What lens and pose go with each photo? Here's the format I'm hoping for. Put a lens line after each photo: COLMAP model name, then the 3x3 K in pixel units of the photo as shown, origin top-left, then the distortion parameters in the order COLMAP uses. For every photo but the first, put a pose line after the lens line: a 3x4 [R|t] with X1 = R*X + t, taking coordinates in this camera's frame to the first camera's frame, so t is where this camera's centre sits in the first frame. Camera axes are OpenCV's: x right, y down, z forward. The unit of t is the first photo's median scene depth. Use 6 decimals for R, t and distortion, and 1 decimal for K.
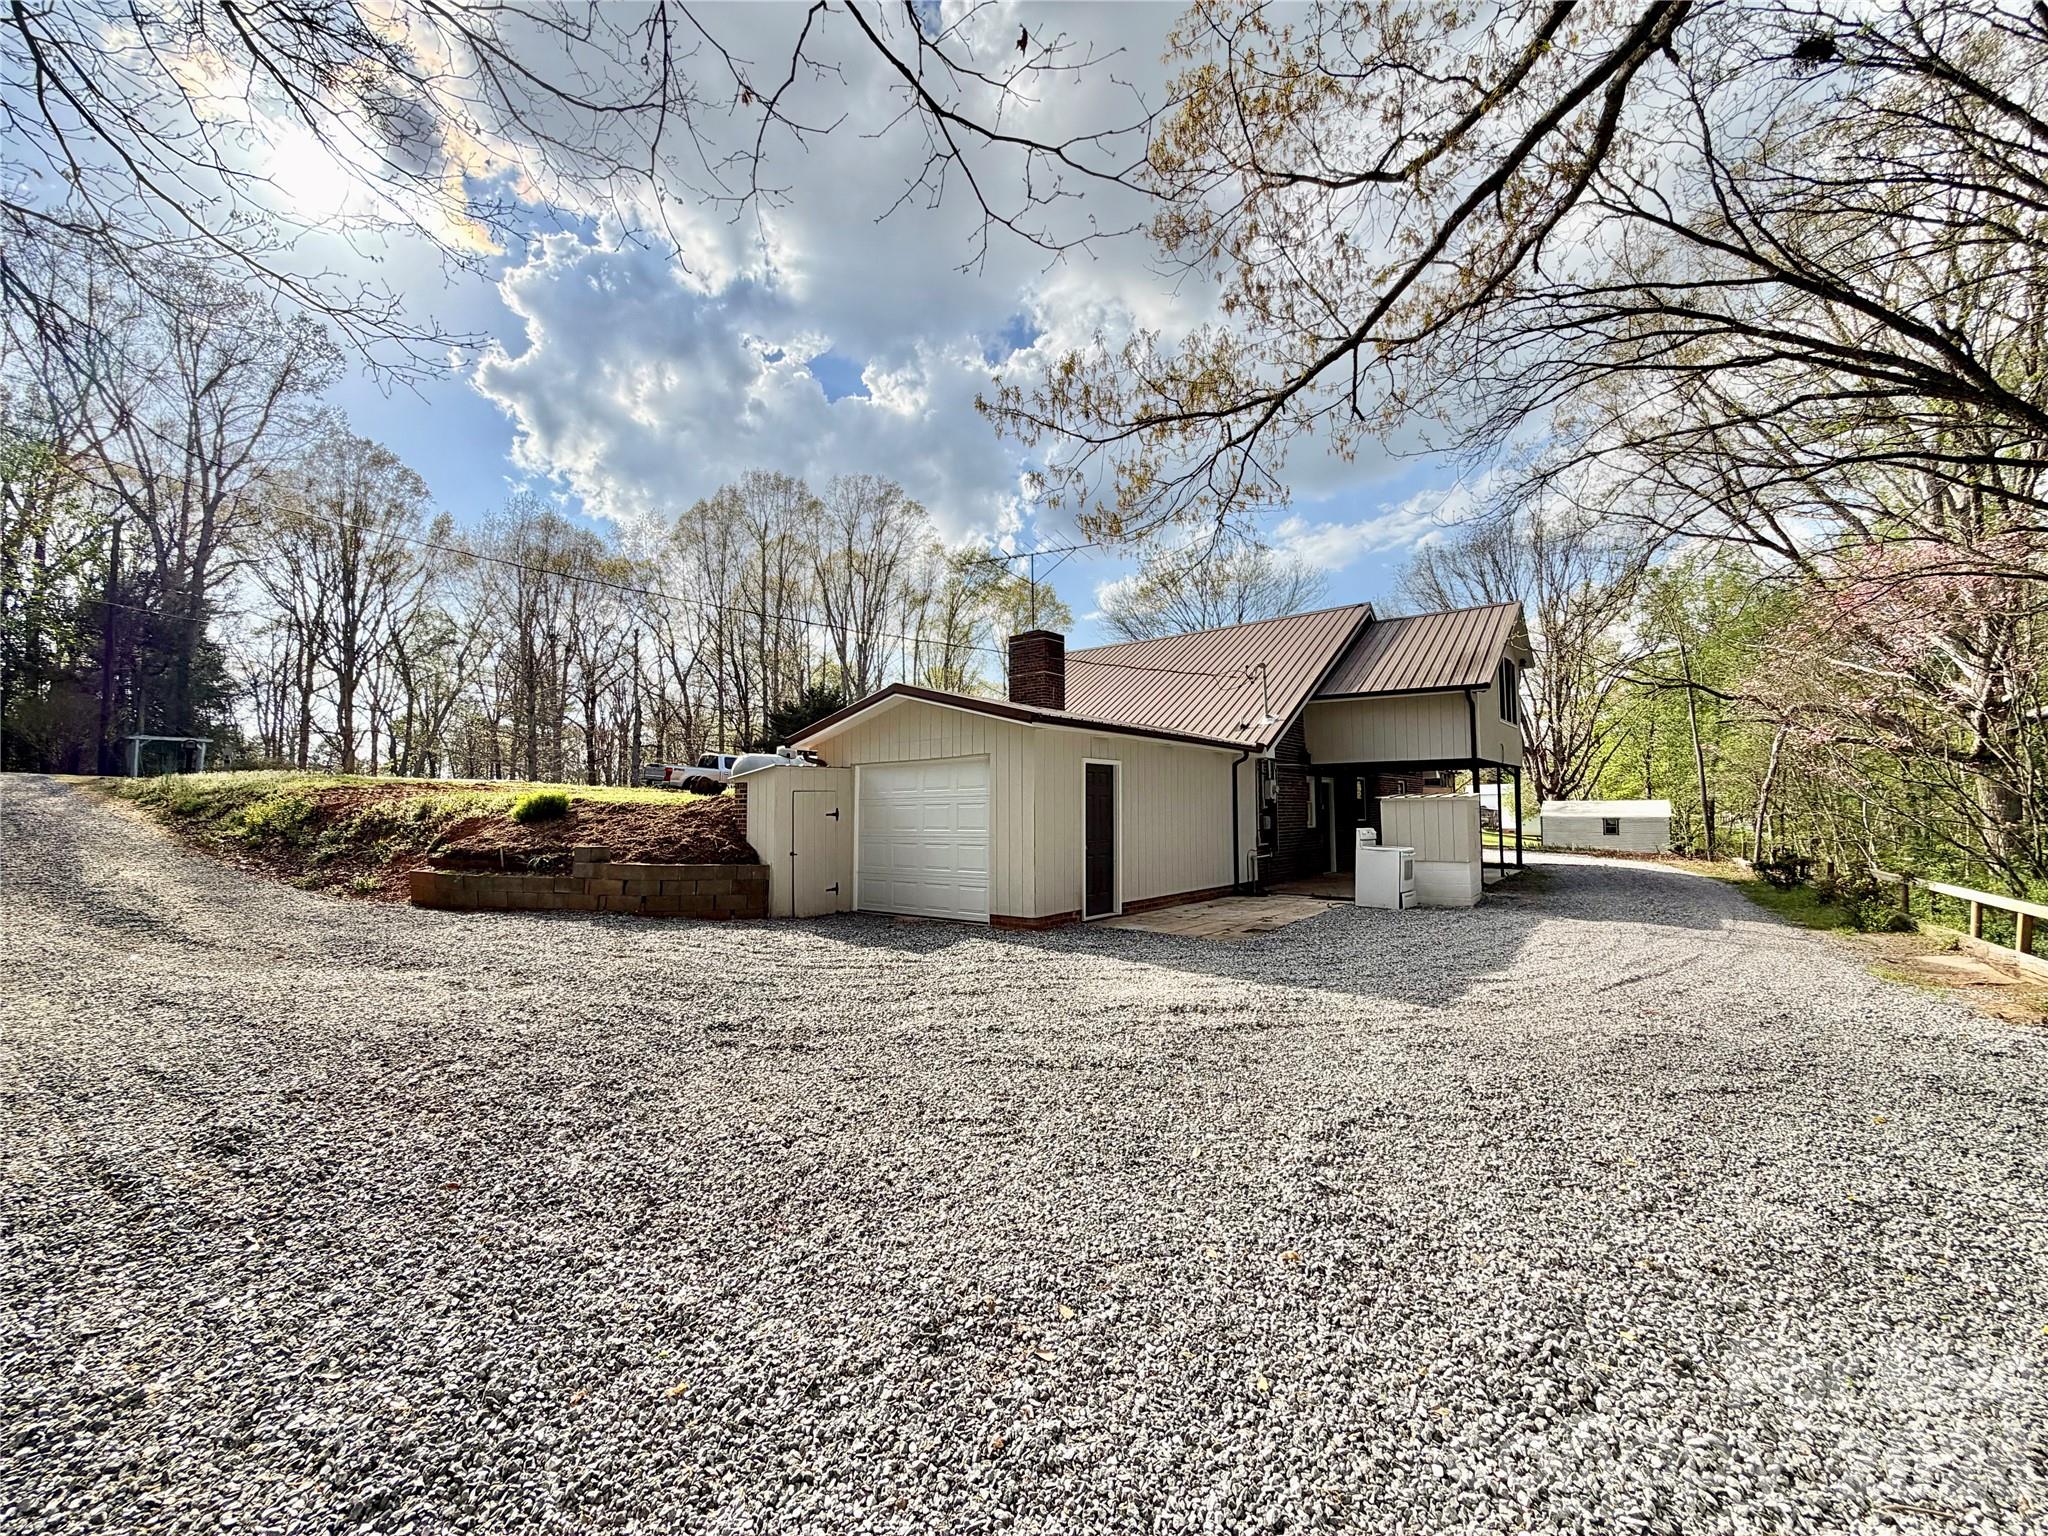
lens RADIAL K [[816.4, 0, 1029.0], [0, 816.4, 770.0], [0, 0, 1]] dist [0.001212, -0.000147]
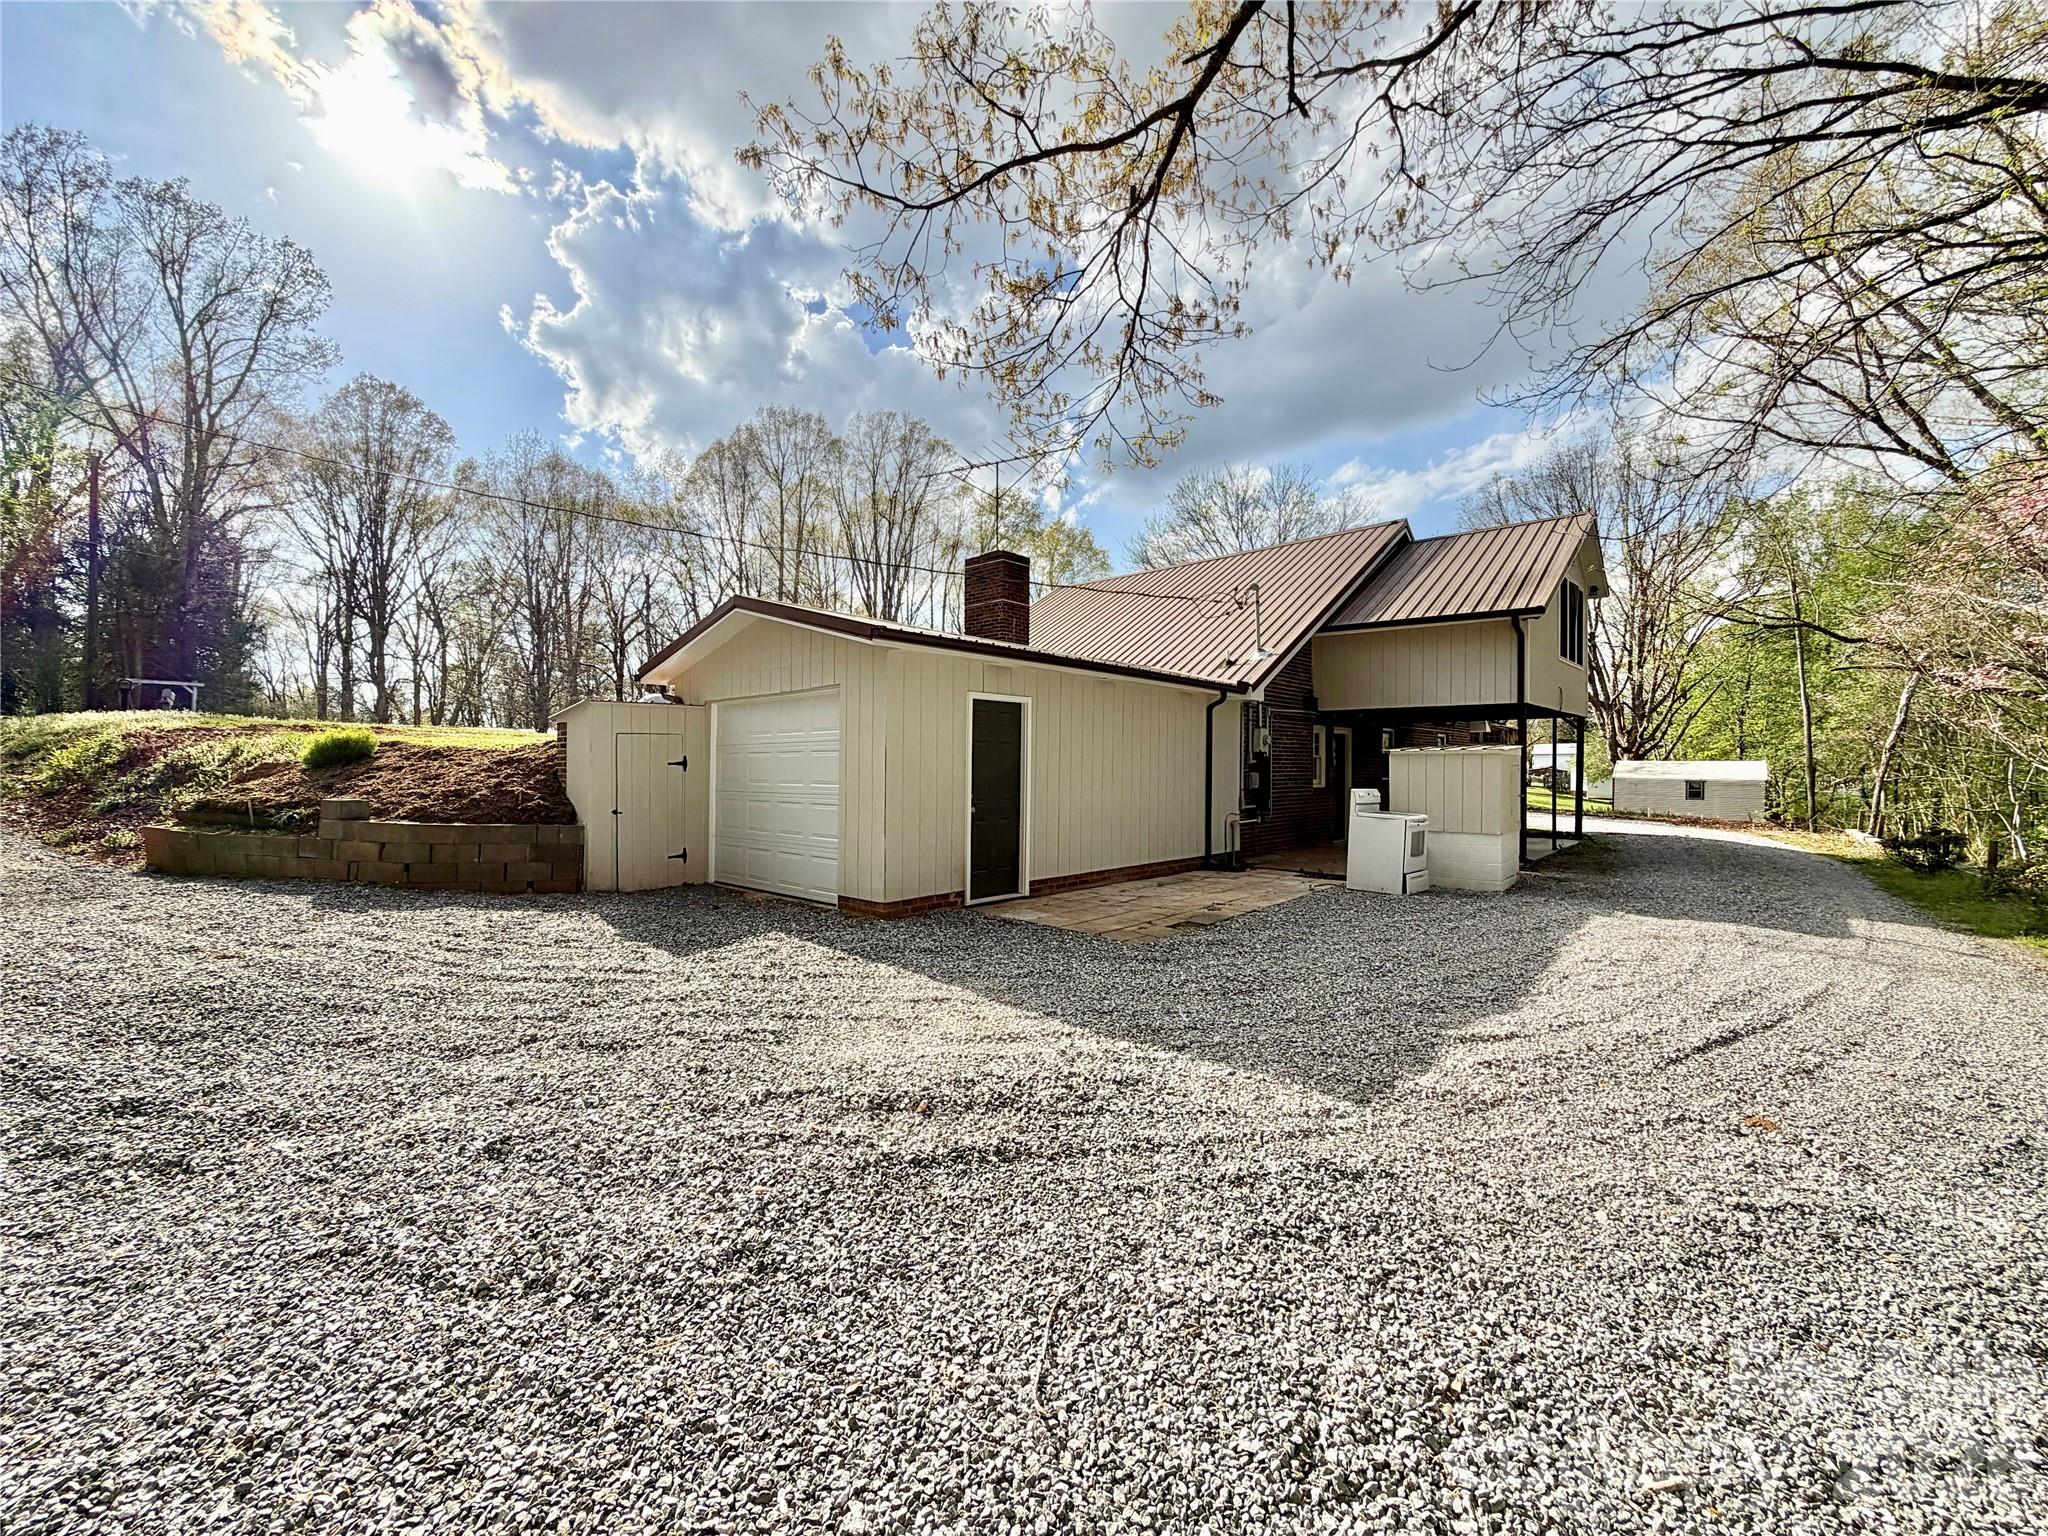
lens RADIAL K [[816.4, 0, 1017.8], [0, 816.4, 767.8], [0, 0, 1]] dist [0.001212, -0.000147]
pose [[0.997243, 0.009869, -0.073552, 0.098273], [-0.006097, 0.998663, 0.051335, 0.009802], [0.073961, -0.050745, 0.995969, 0.142781]]
